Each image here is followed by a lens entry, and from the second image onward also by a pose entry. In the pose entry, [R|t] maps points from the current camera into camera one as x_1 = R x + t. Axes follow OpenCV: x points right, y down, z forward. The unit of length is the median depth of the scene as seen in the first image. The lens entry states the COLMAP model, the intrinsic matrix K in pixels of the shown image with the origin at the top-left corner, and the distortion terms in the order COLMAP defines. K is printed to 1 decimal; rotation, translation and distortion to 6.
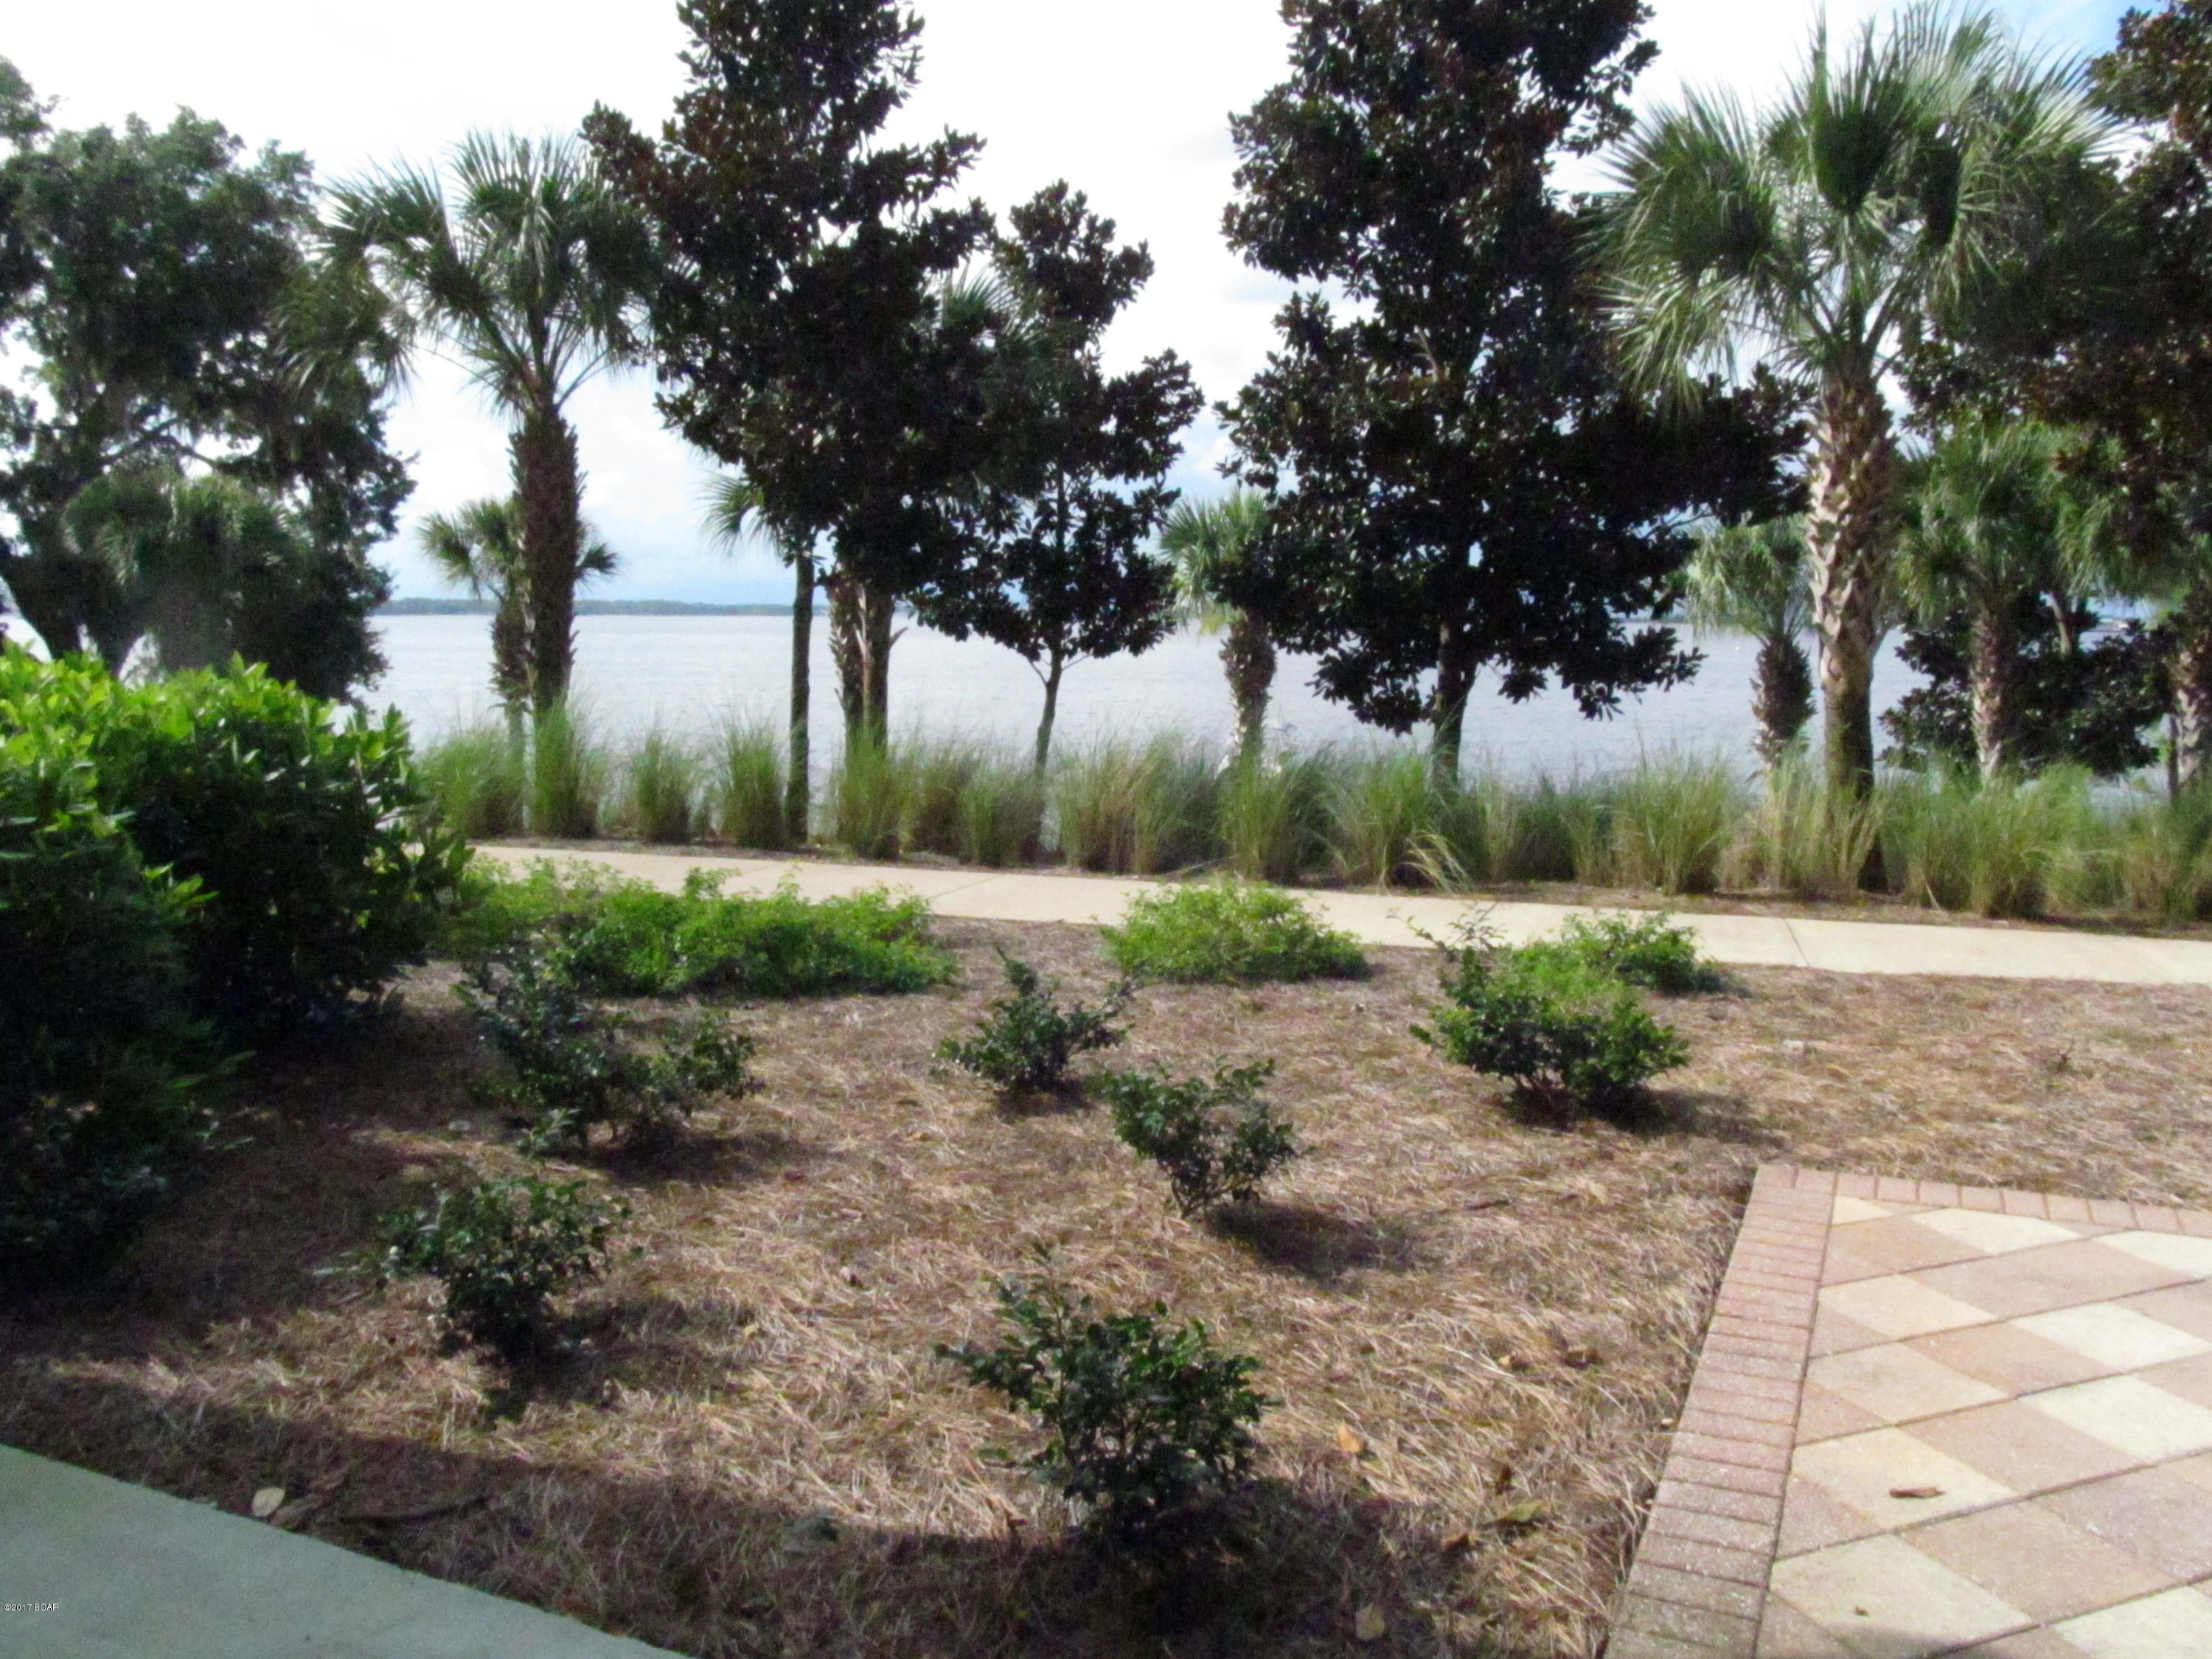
lens RADIAL K [[1838.7, 0, 1143.7], [0, 1838.7, 826.8], [0, 0, 1]] dist [-0.056462, 0.017624]
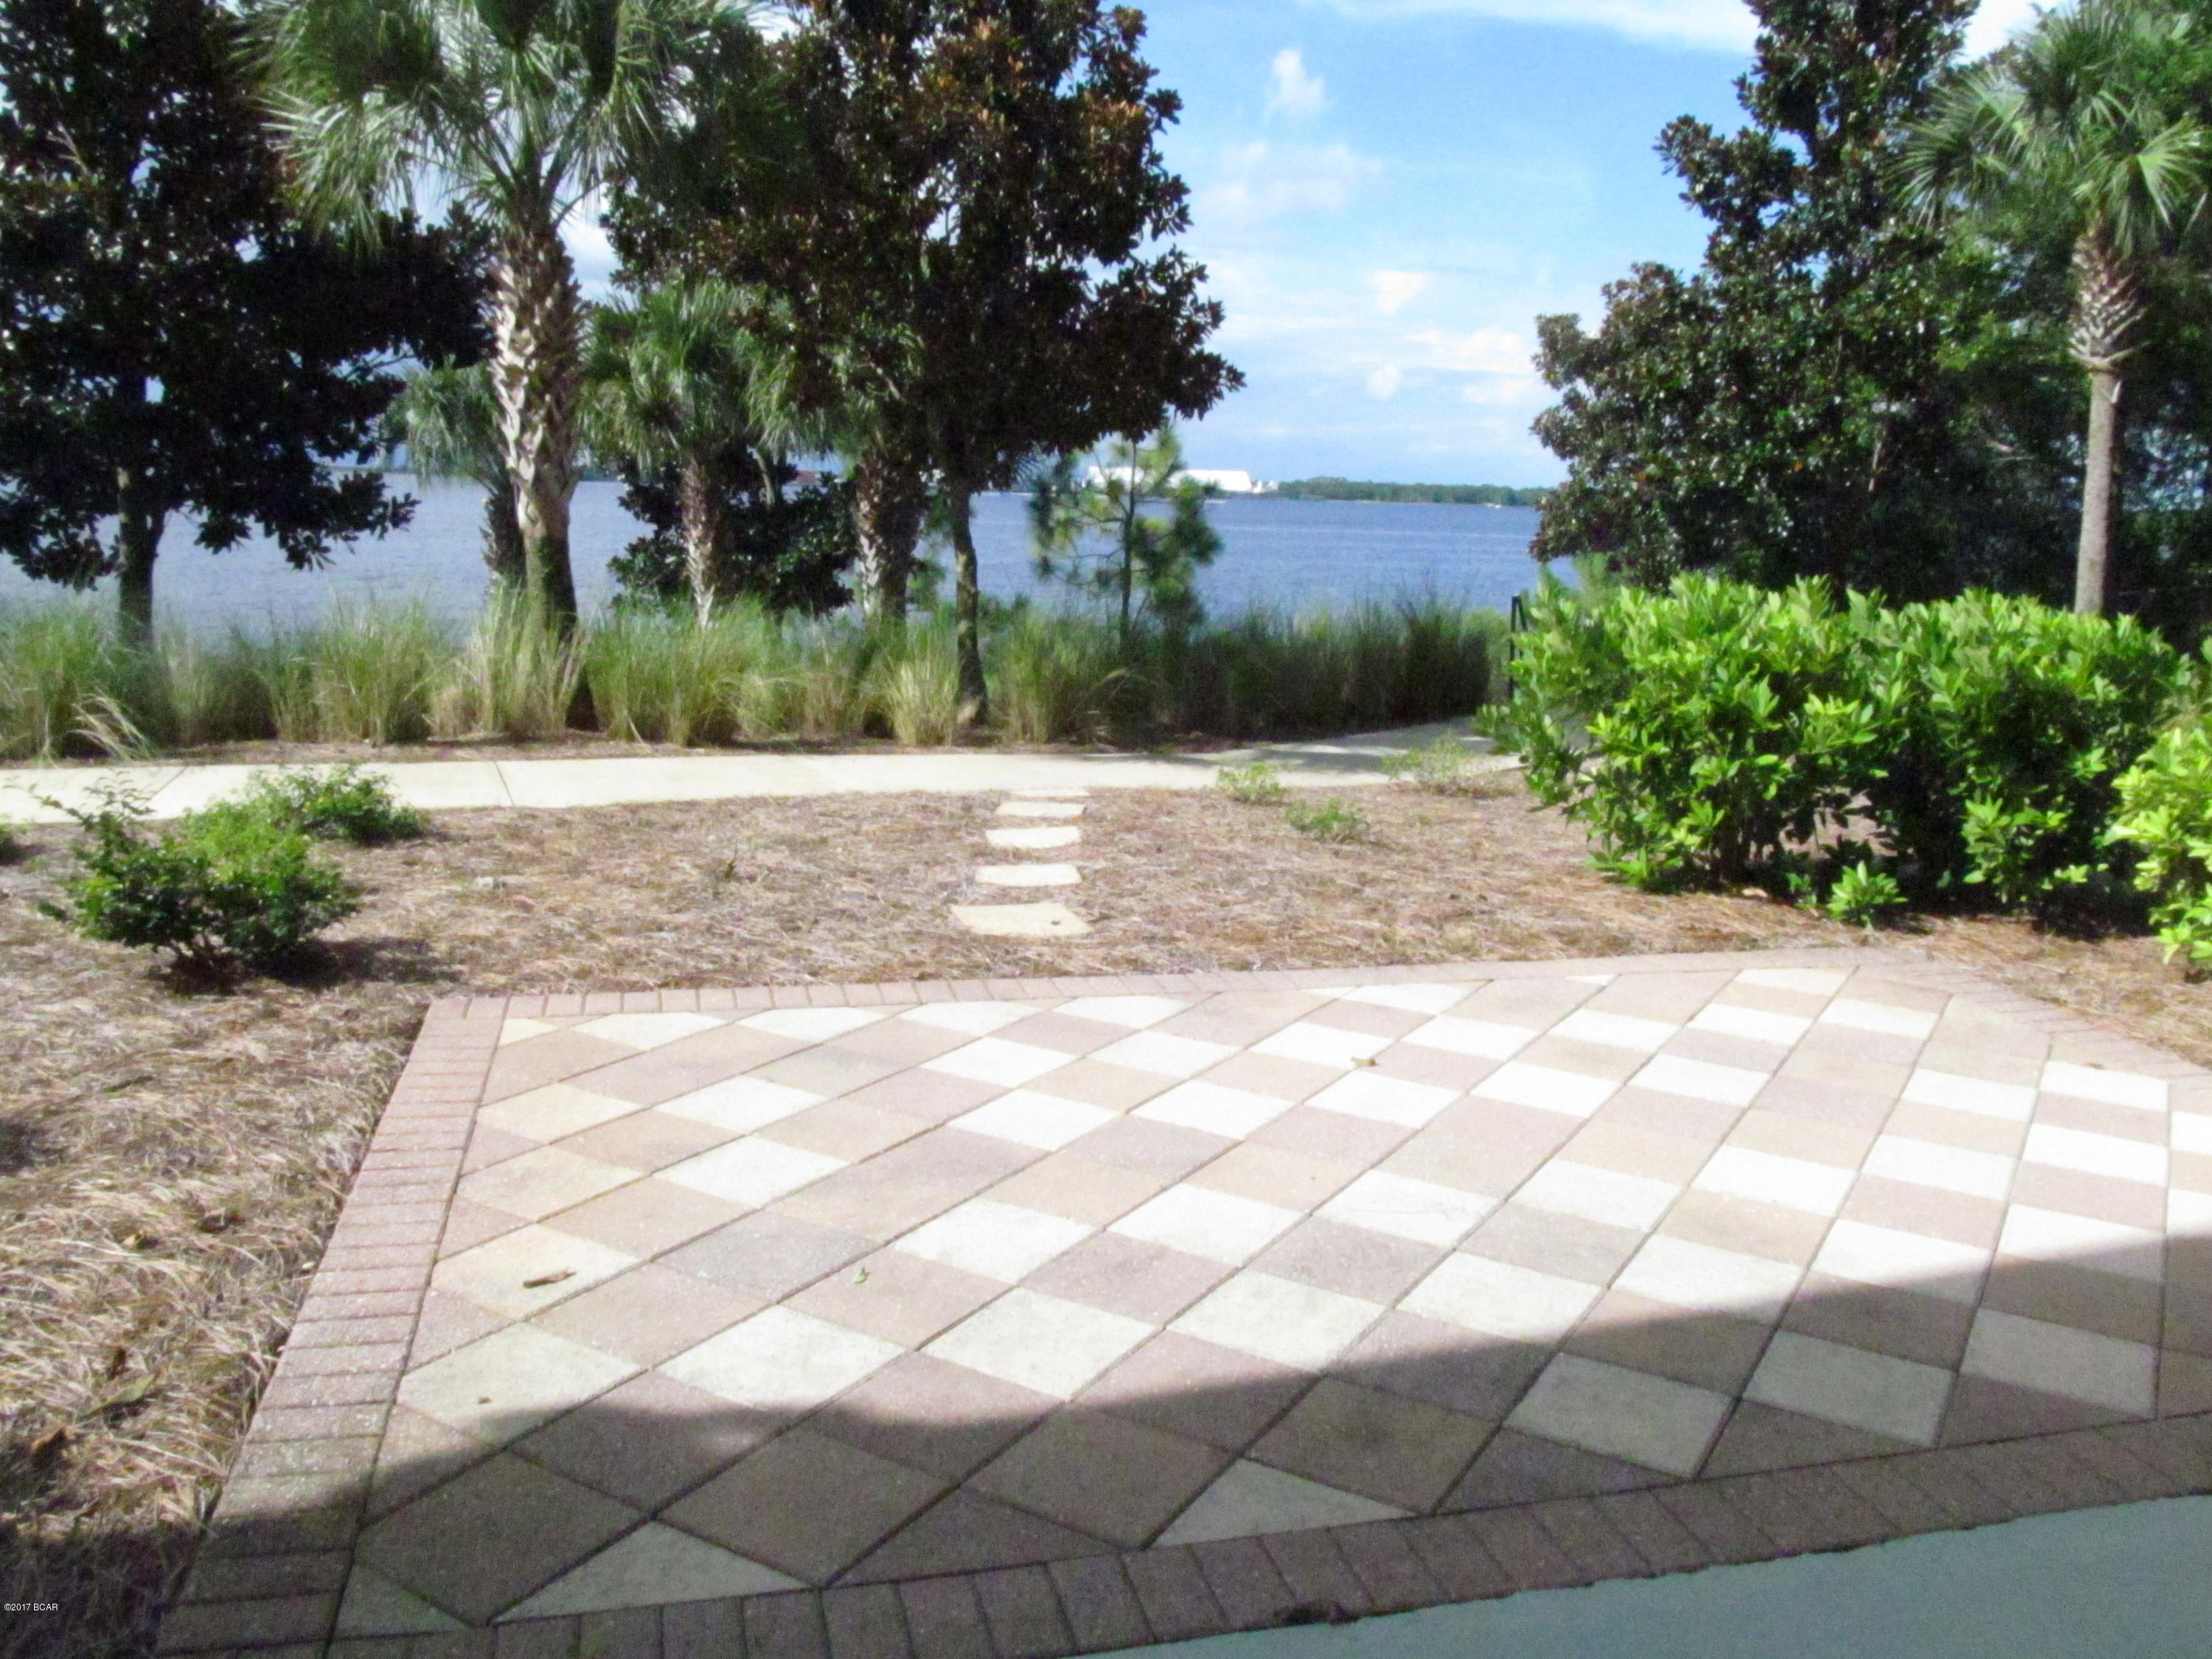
lens RADIAL K [[1827.0, 0, 1115.3], [0, 1827.0, 818.2], [0, 0, 1]] dist [-0.047800, 0.014843]
pose [[0.800680, -0.090727, 0.592183, 0.033210], [0.045387, 0.994812, 0.091046, 0.006628], [-0.597371, -0.046021, 0.800644, -0.014178]]
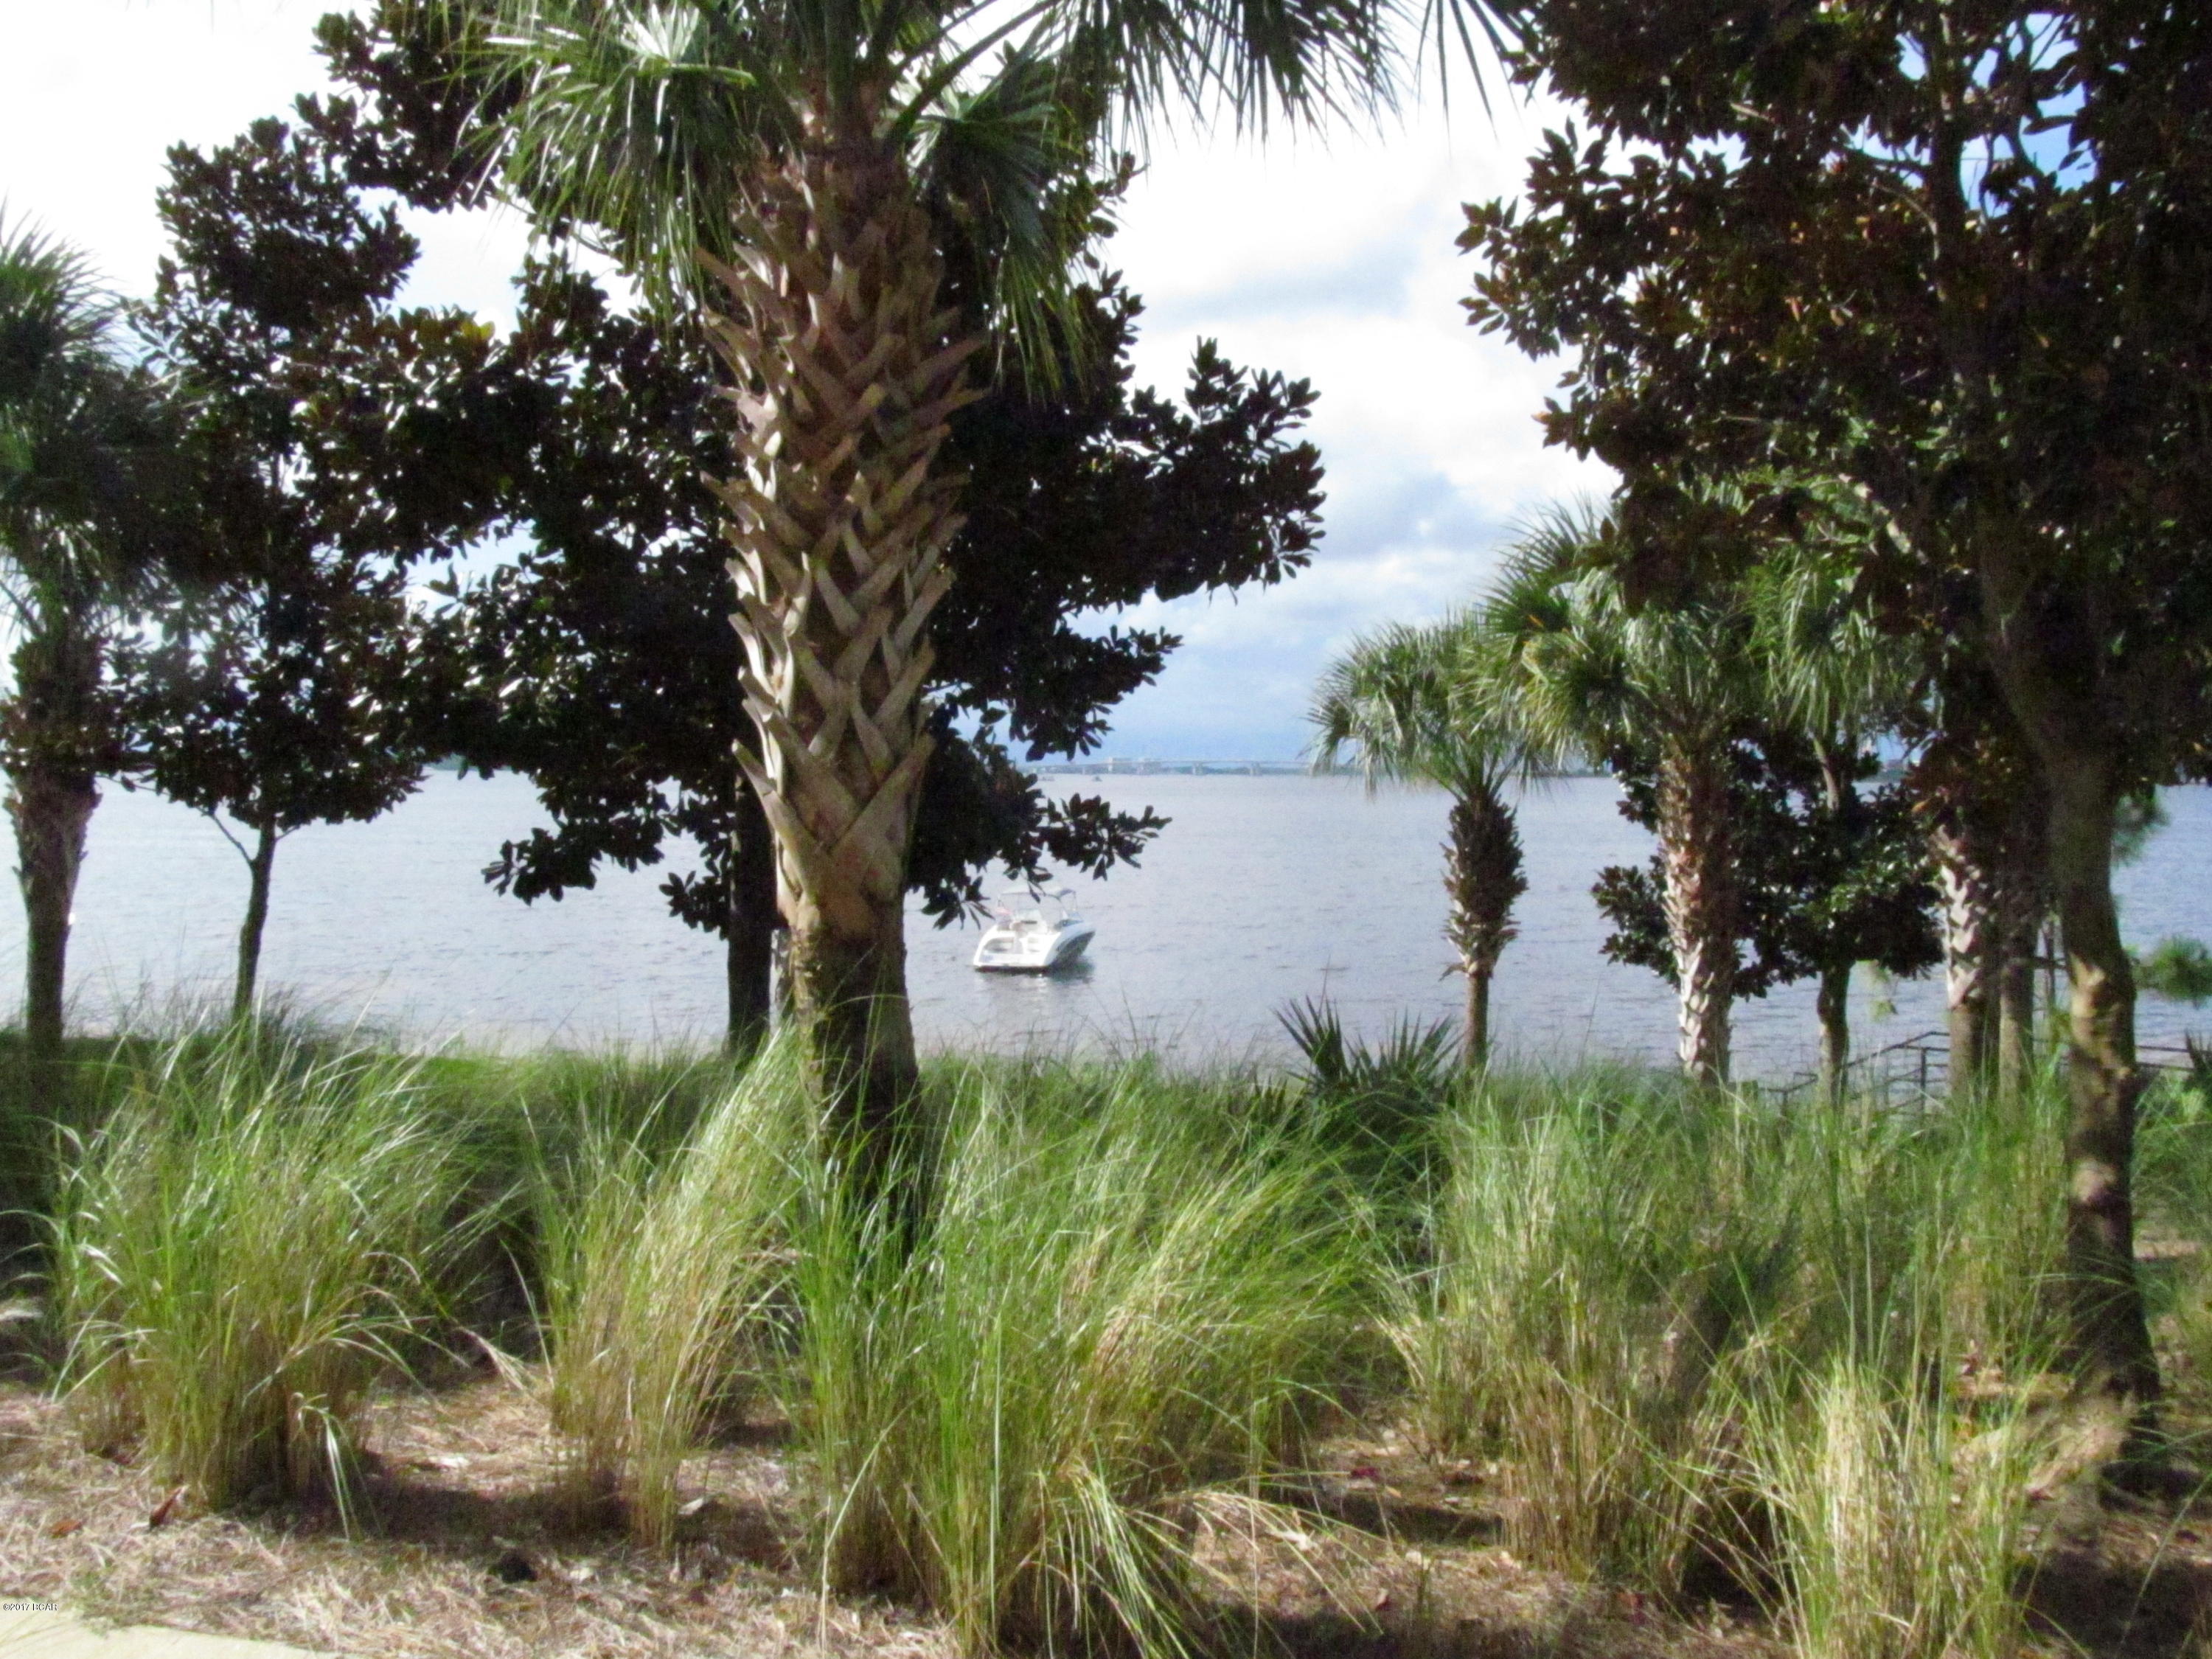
lens RADIAL K [[1838.7, 0, 1143.7], [0, 1838.7, 826.8], [0, 0, 1]] dist [-0.056462, 0.017624]
pose [[0.998793, -0.003422, 0.048988, 0.575870], [0.007518, 0.996464, -0.083688, -0.083582], [-0.048529, 0.083956, 0.995287, 0.812649]]
